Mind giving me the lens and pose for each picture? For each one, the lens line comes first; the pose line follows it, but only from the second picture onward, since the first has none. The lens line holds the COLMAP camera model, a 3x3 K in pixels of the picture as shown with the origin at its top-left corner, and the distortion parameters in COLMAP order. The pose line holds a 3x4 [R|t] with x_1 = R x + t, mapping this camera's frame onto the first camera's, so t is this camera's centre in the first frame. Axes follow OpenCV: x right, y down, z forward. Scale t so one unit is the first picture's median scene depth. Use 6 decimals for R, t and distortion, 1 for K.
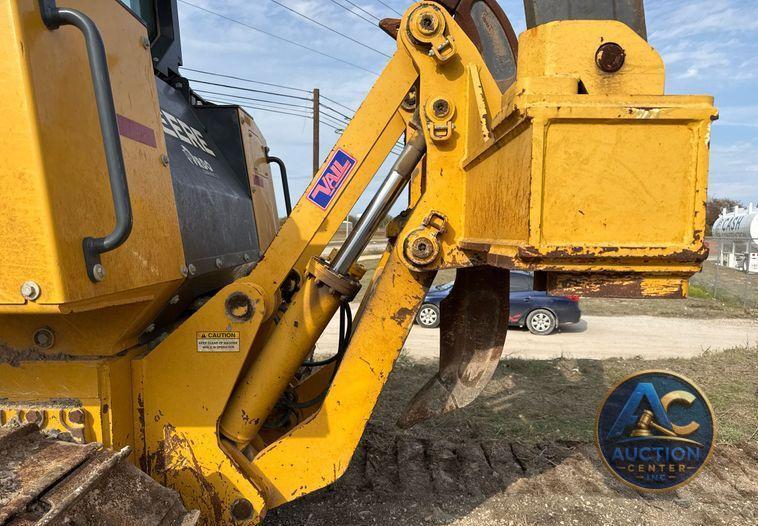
lens RADIAL K [[533.0, 0, 379.8], [0, 533.0, 286.4], [0, 0, 1]] dist [0.078022, -0.091492]
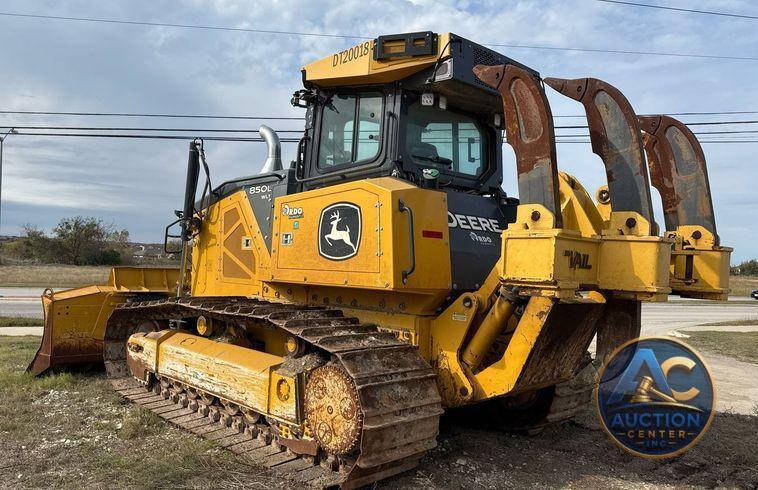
lens RADIAL K [[598.5, 0, 331.3], [0, 598.5, 282.5], [0, 0, 1]] dist [0.096047, -0.001238]
pose [[0.660932, 0.045975, -0.749036, 1.317665], [-0.115207, 0.992506, -0.040736, 0.126919], [0.741550, 0.113218, 0.661275, -1.211353]]
